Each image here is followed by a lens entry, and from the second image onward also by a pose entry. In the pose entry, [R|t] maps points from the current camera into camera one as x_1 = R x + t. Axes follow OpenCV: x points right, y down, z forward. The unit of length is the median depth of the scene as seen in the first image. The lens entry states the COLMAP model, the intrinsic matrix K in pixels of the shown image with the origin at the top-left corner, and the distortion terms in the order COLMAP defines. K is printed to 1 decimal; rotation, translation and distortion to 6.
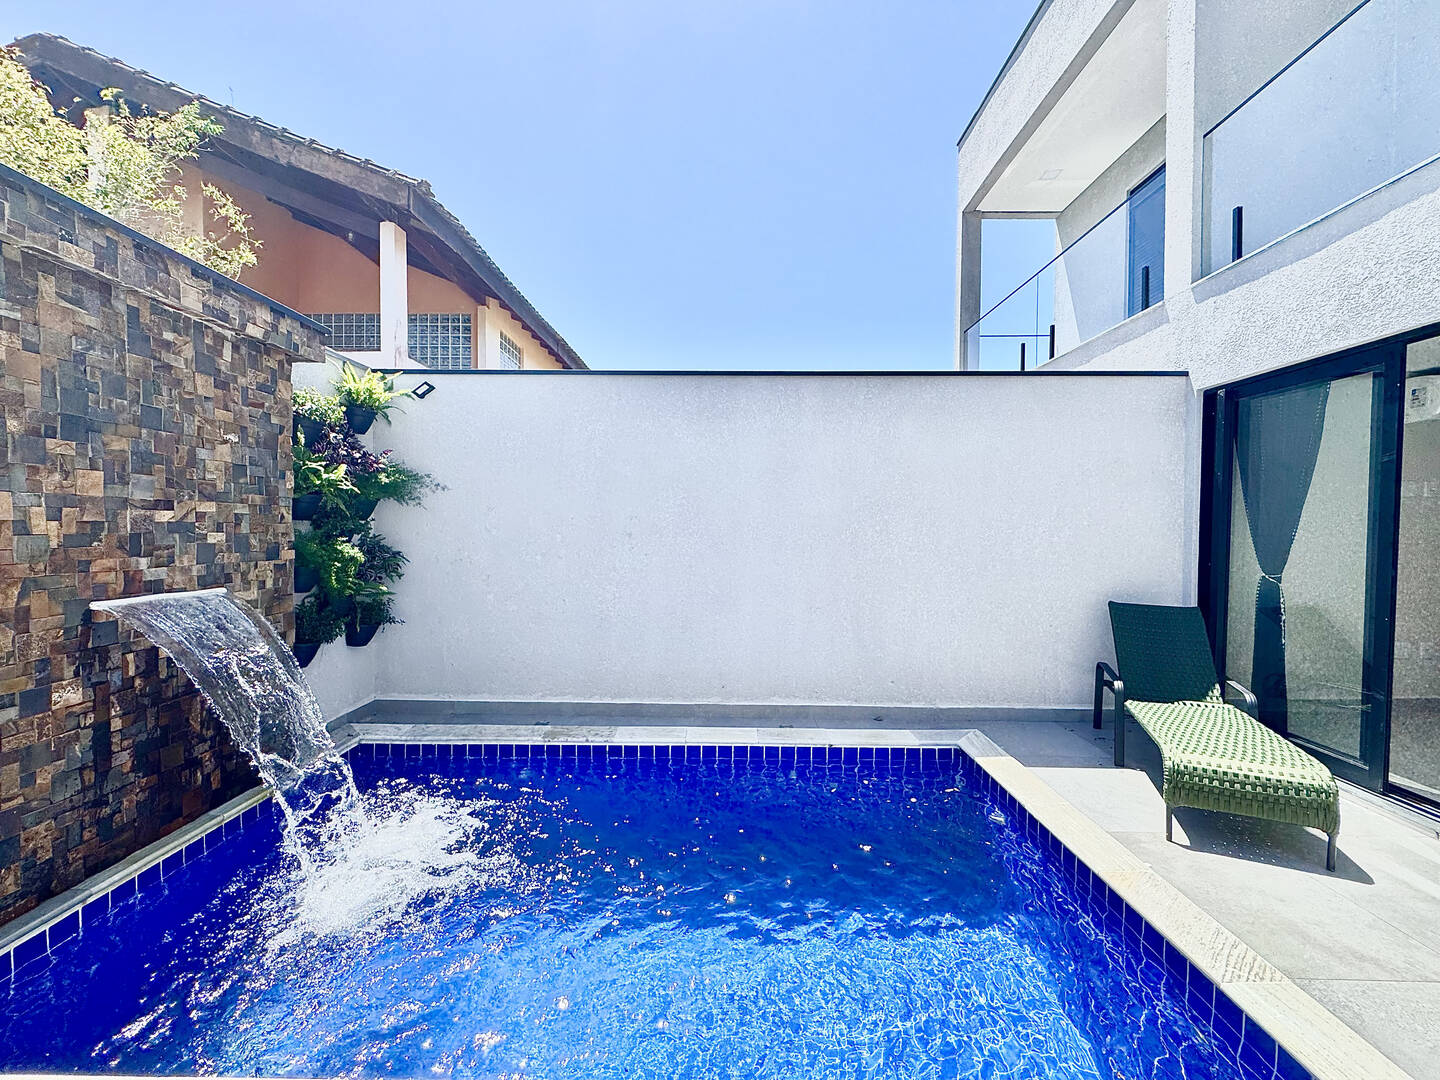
lens RADIAL K [[566.2, 0, 720.0], [0, 566.2, 540.0], [0, 0, 1]] dist [0.001039, -0.009365]
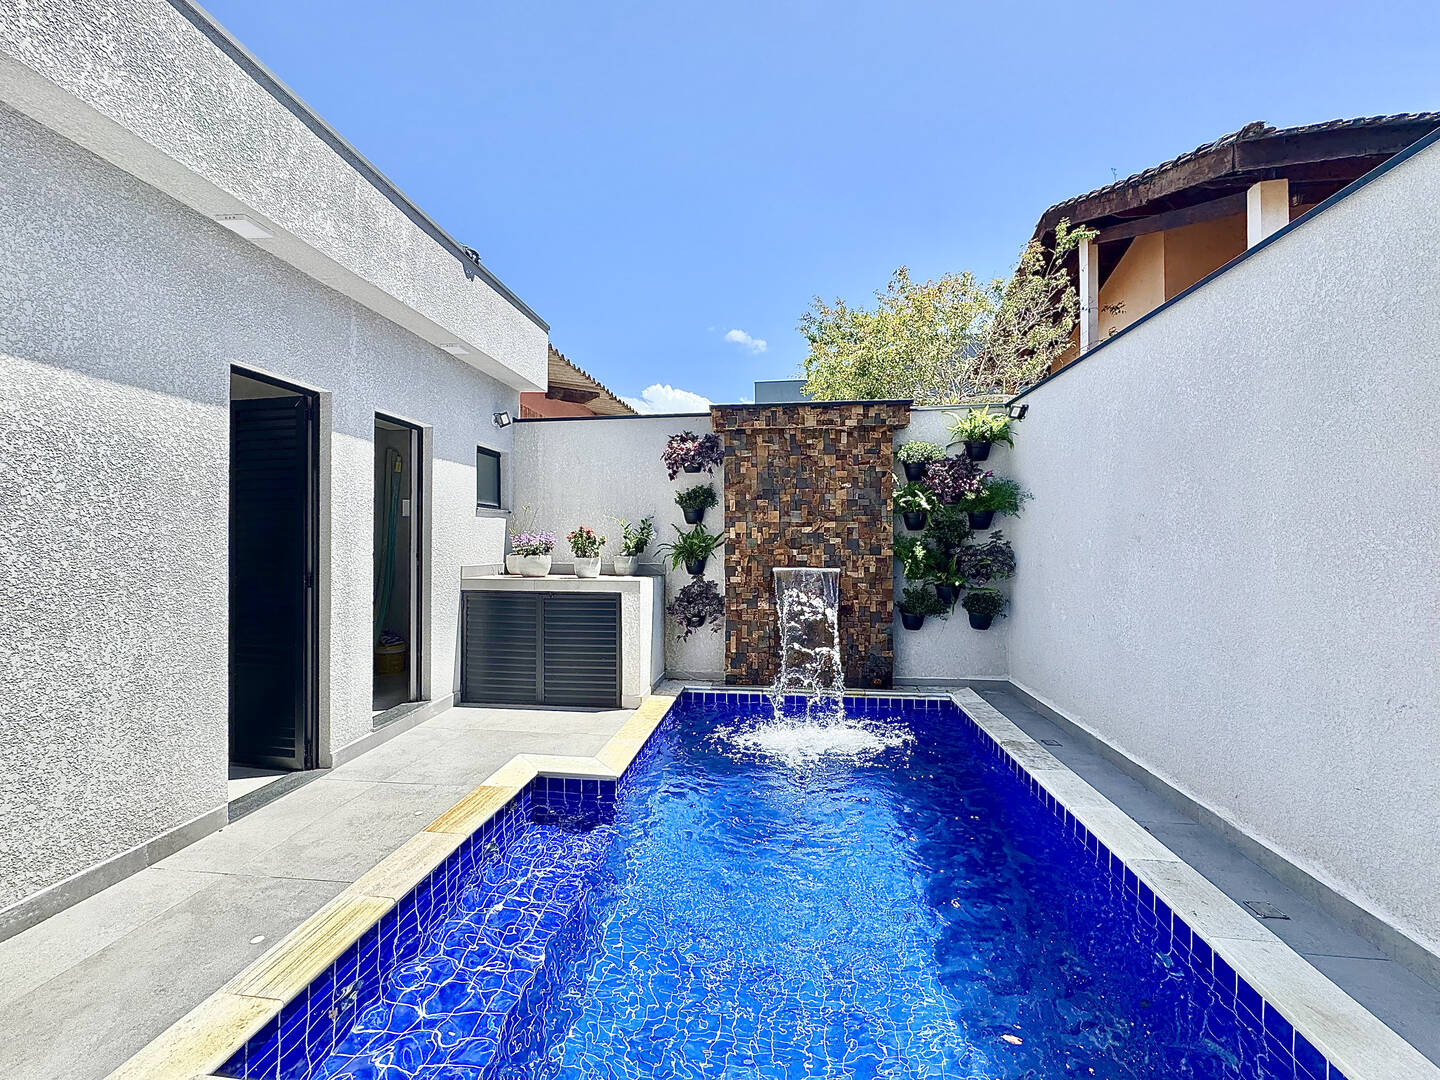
lens RADIAL K [[566.2, 0, 720.0], [0, 566.2, 540.0], [0, 0, 1]] dist [0.001039, -0.009365]
pose [[-0.118314, -0.015599, -0.992854, 0.991663], [-0.020835, 0.999695, -0.013224, 0.025663], [0.992758, 0.019122, -0.118603, 0.838315]]
